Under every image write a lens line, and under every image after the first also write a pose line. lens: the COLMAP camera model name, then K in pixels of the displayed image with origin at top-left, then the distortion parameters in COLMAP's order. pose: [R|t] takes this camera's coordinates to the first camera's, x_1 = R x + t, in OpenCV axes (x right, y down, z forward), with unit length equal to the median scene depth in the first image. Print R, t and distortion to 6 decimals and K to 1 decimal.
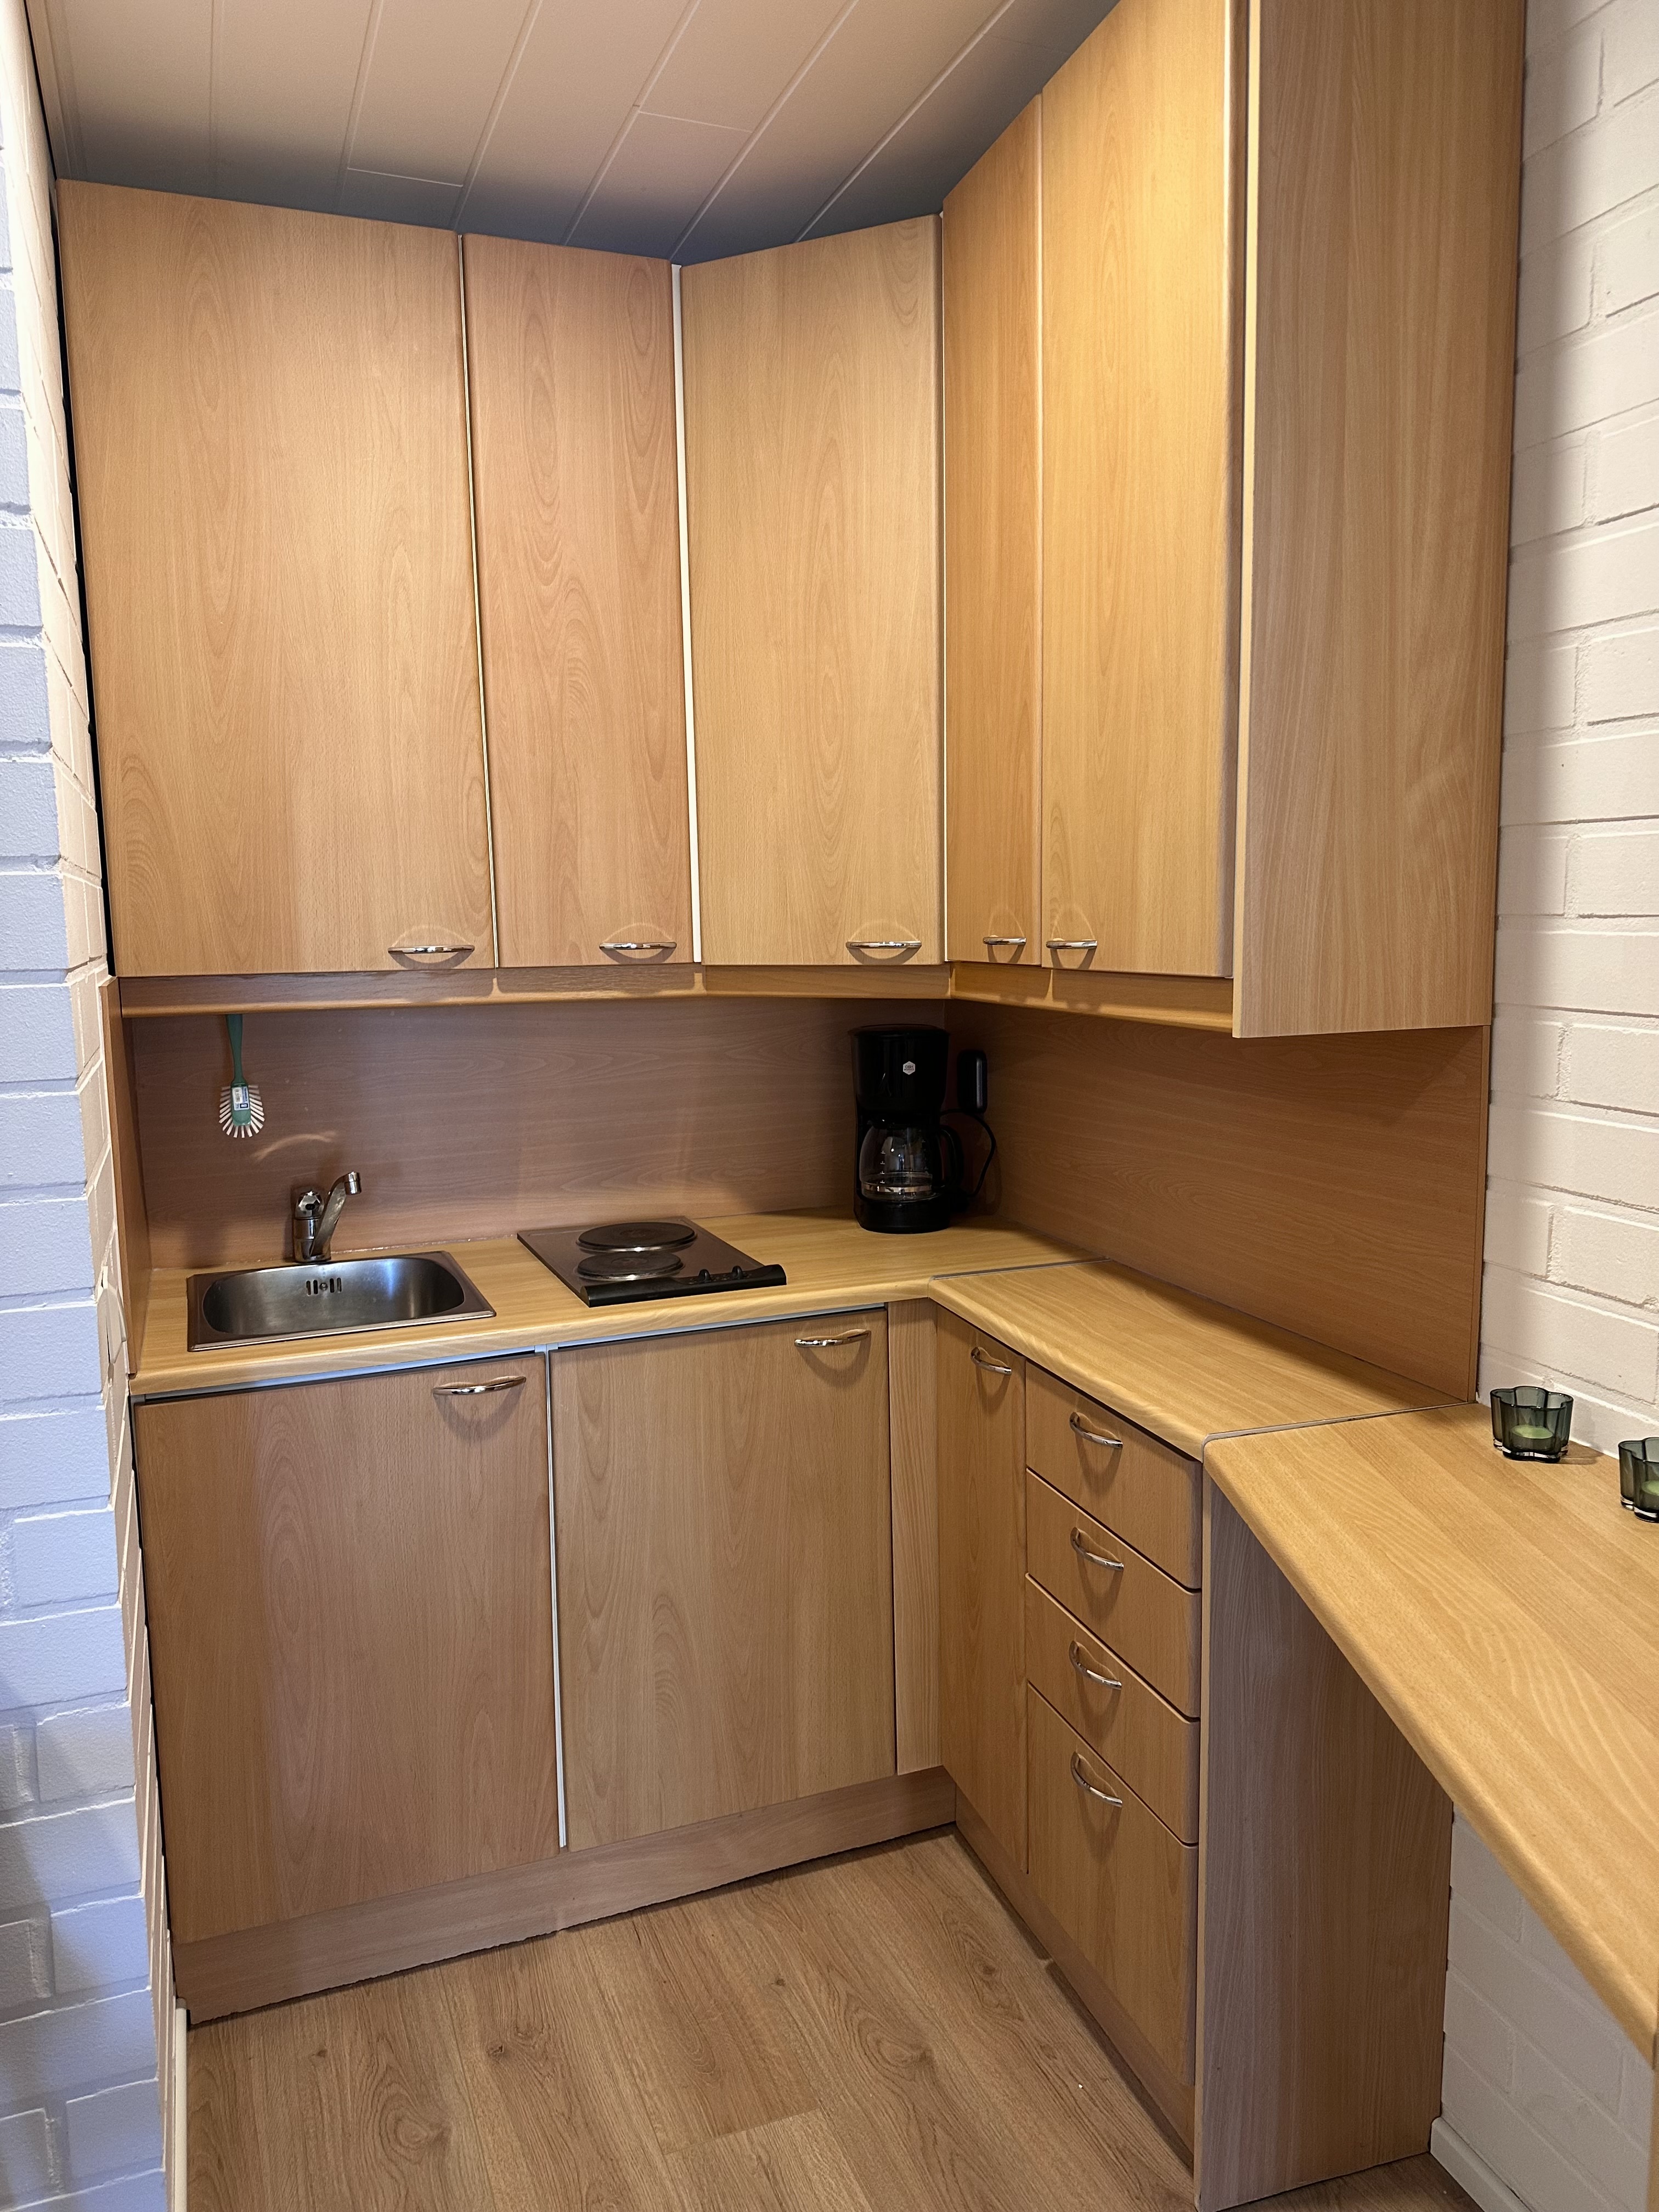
lens RADIAL K [[1541.6, 0, 829.5], [0, 1541.6, 1106.0], [0, 0, 1]] dist [0.160202, -0.287730]
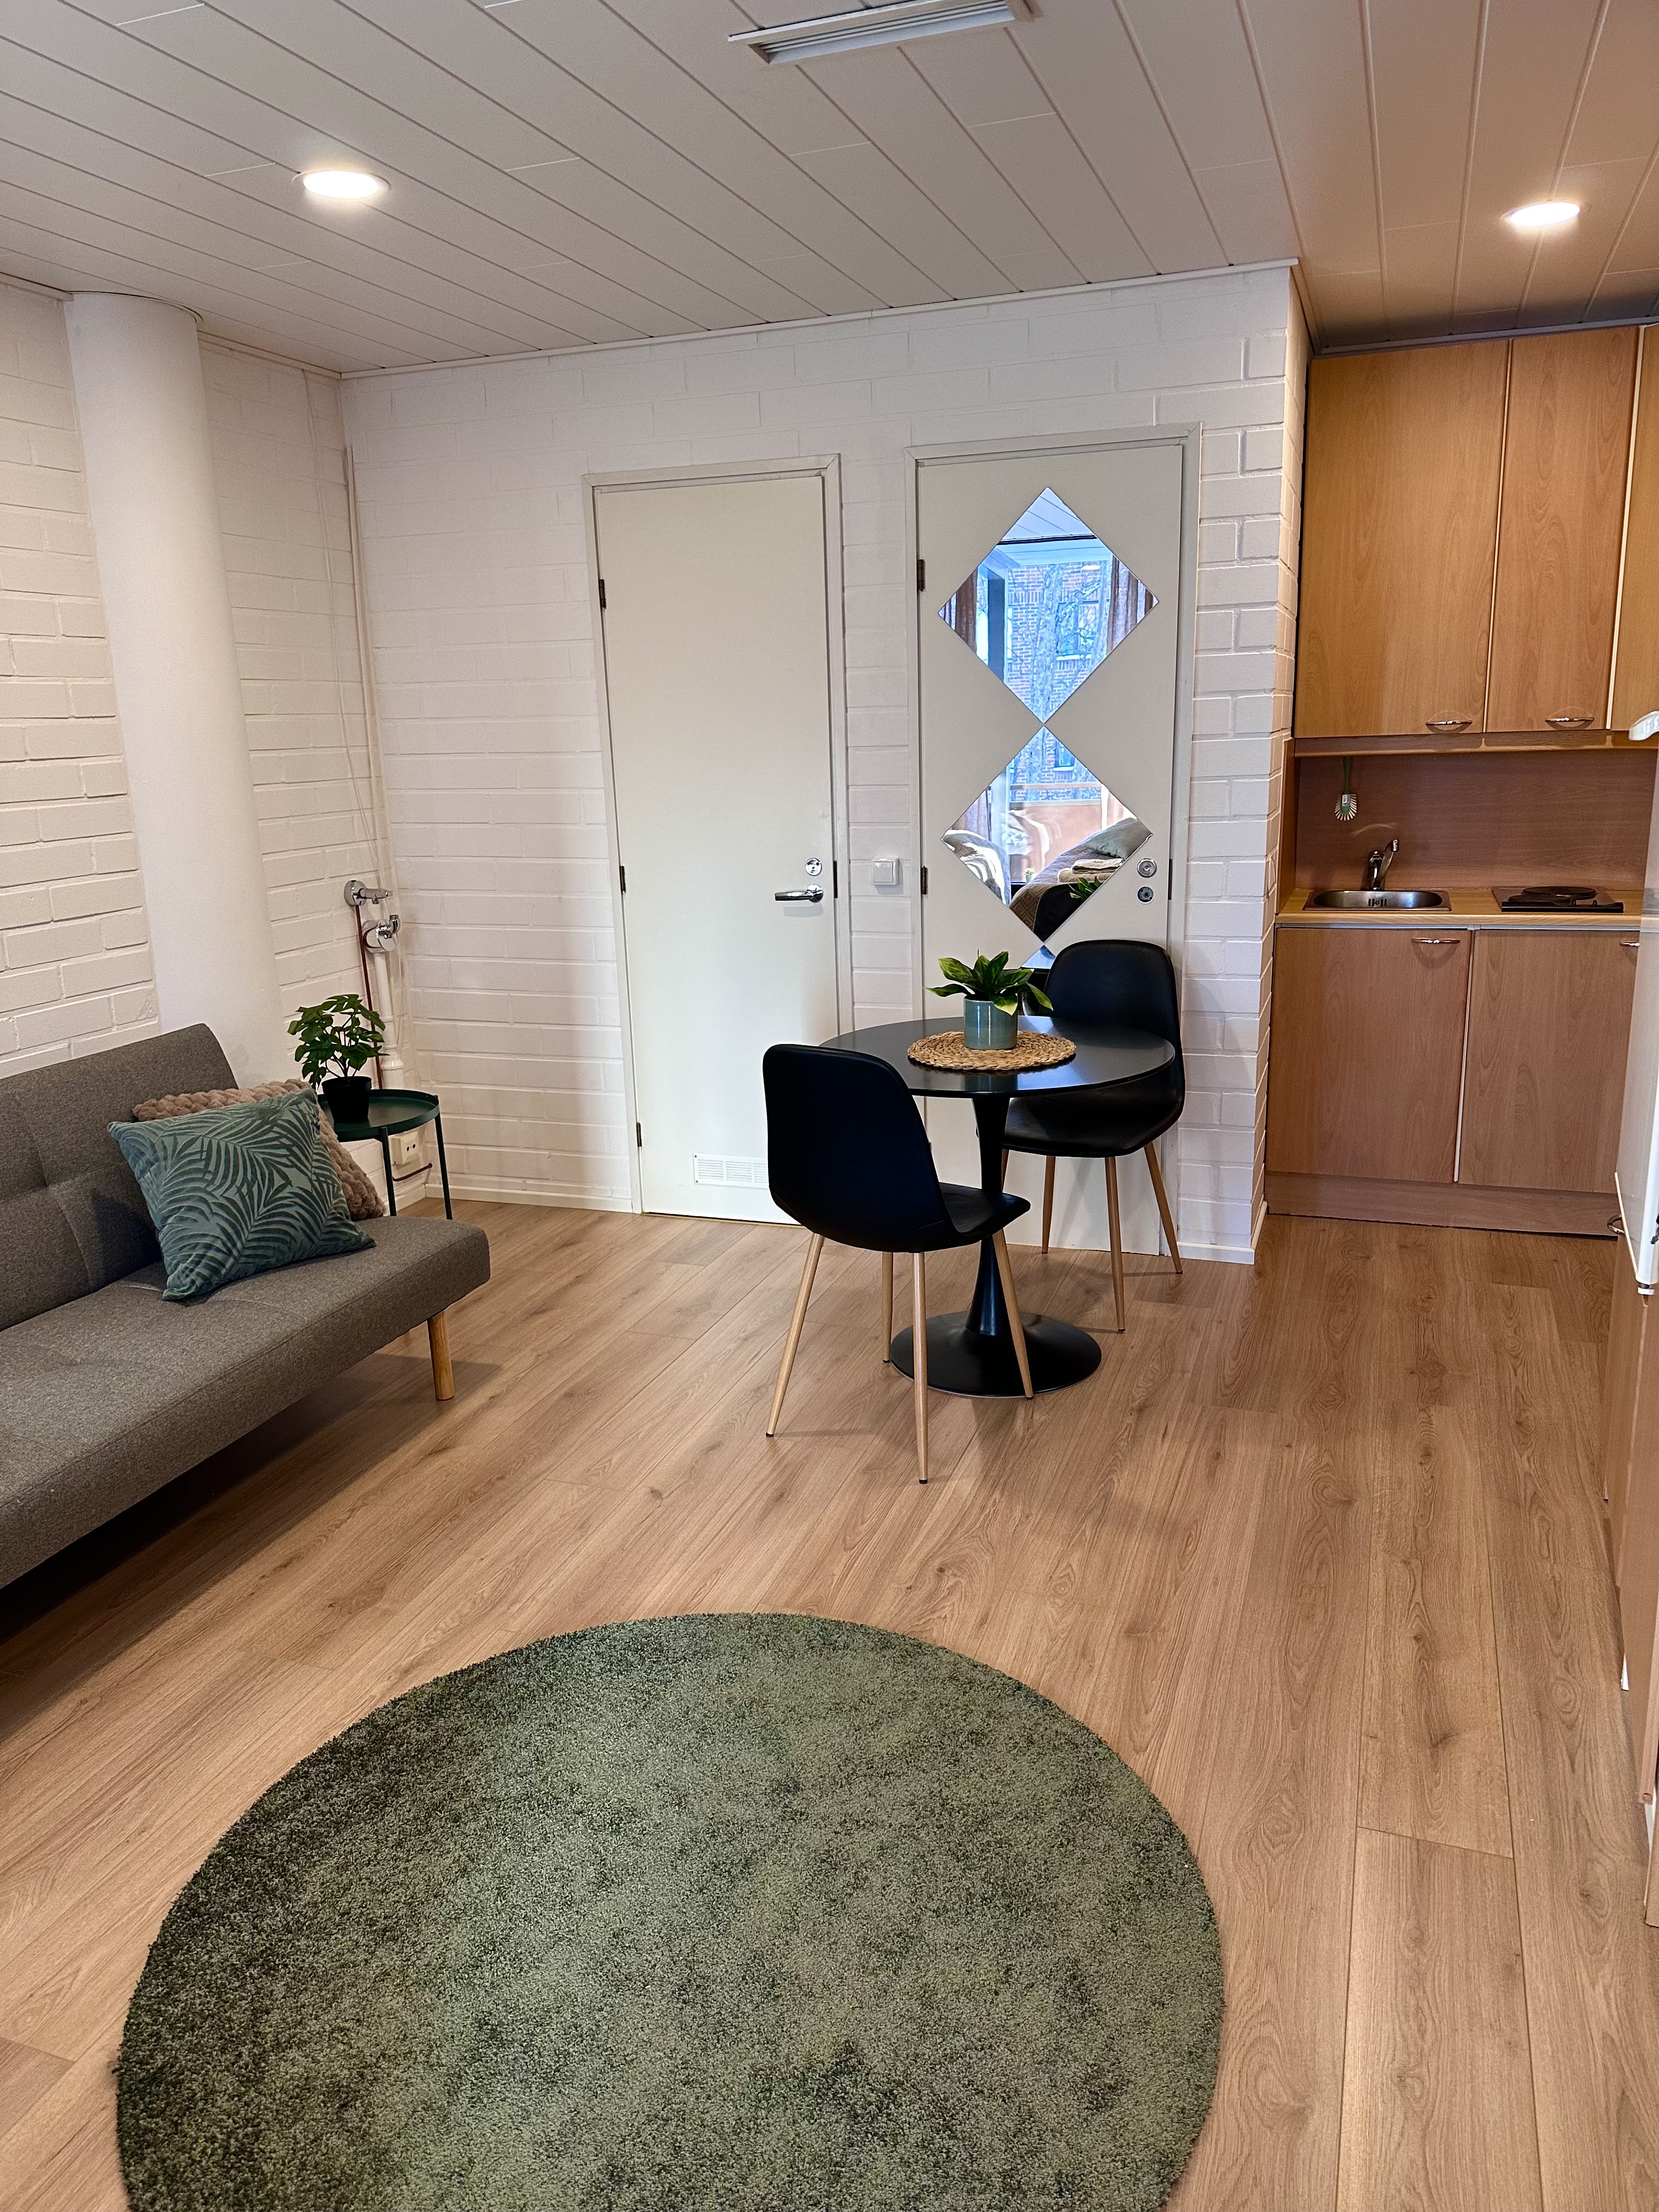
lens RADIAL K [[1541.6, 0, 829.5], [0, 1541.6, 1106.0], [0, 0, 1]] dist [0.160202, -0.287730]
pose [[0.747238, 0.156516, -0.645862, 0.531301], [-0.065850, 0.984525, 0.162400, 0.105994], [0.661286, -0.078821, 0.745982, -1.053488]]
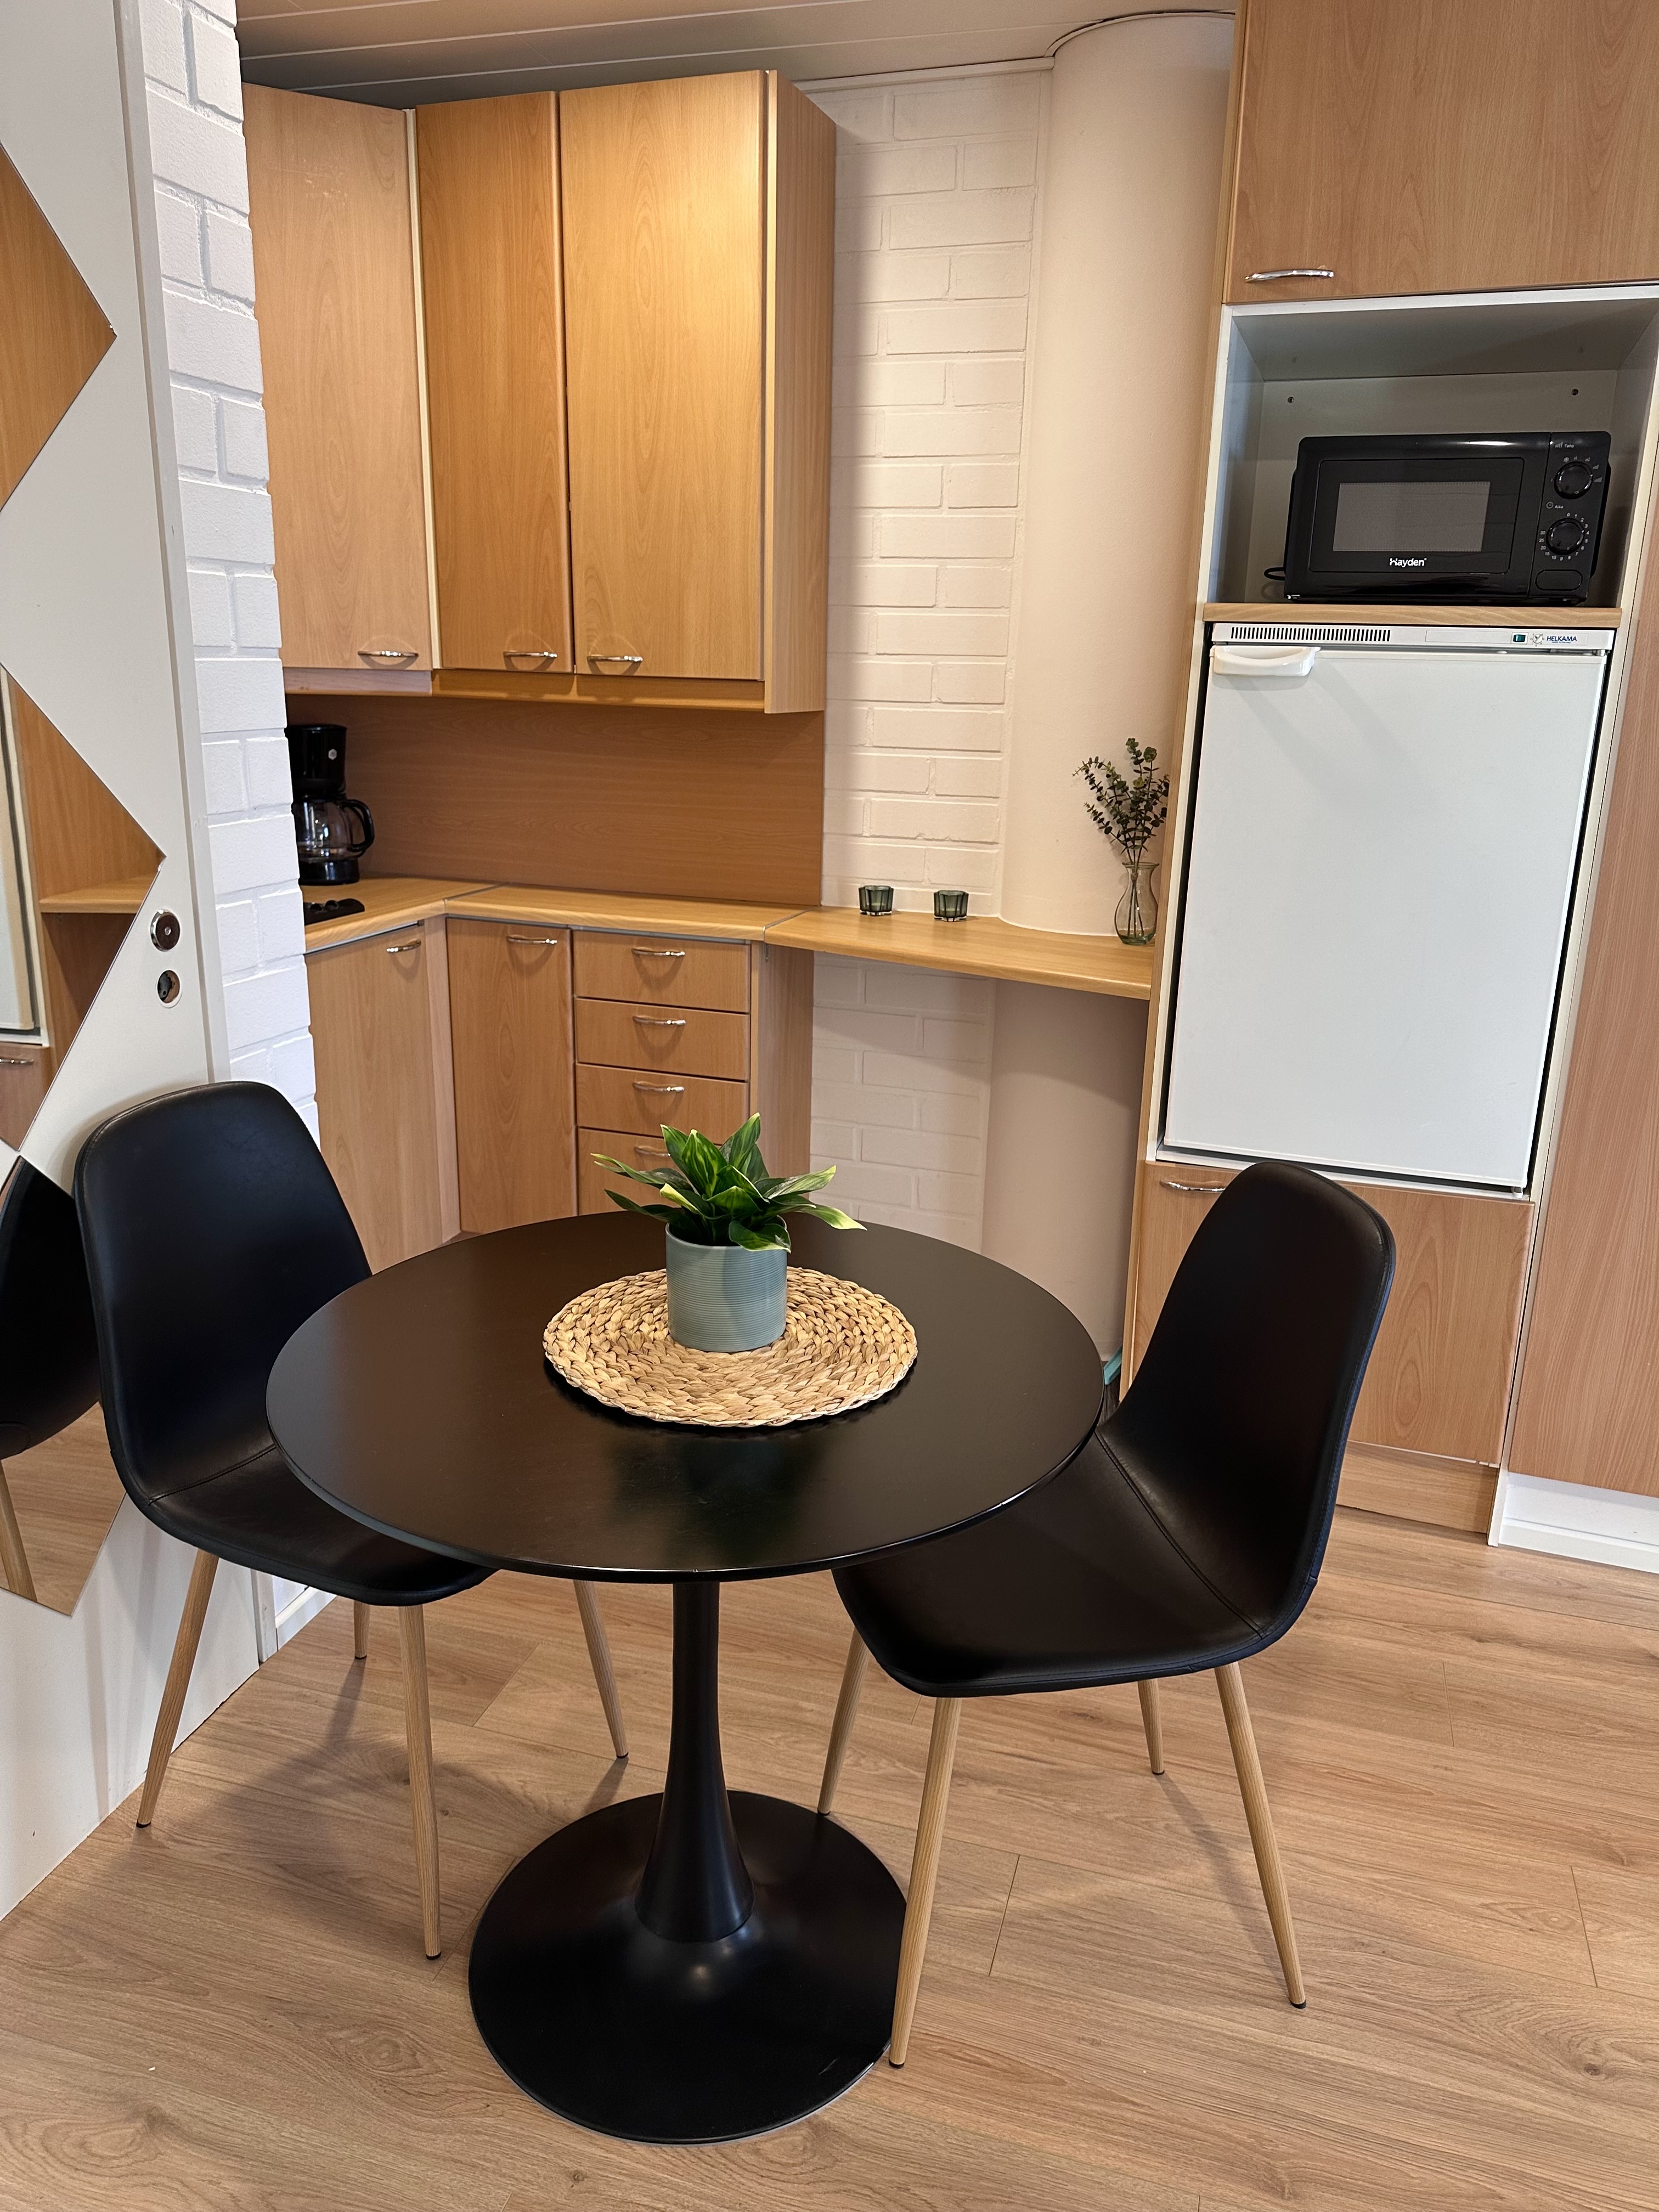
lens RADIAL K [[1556.1, 0, 846.8], [0, 1556.1, 1125.1], [0, 0, 1]] dist [-0.008507, -0.002349]
pose [[0.621532, -0.190581, 0.759853, -0.893960], [0.062438, 0.978922, 0.194454, 0.063644], [-0.780896, -0.073416, 0.620331, -0.208115]]
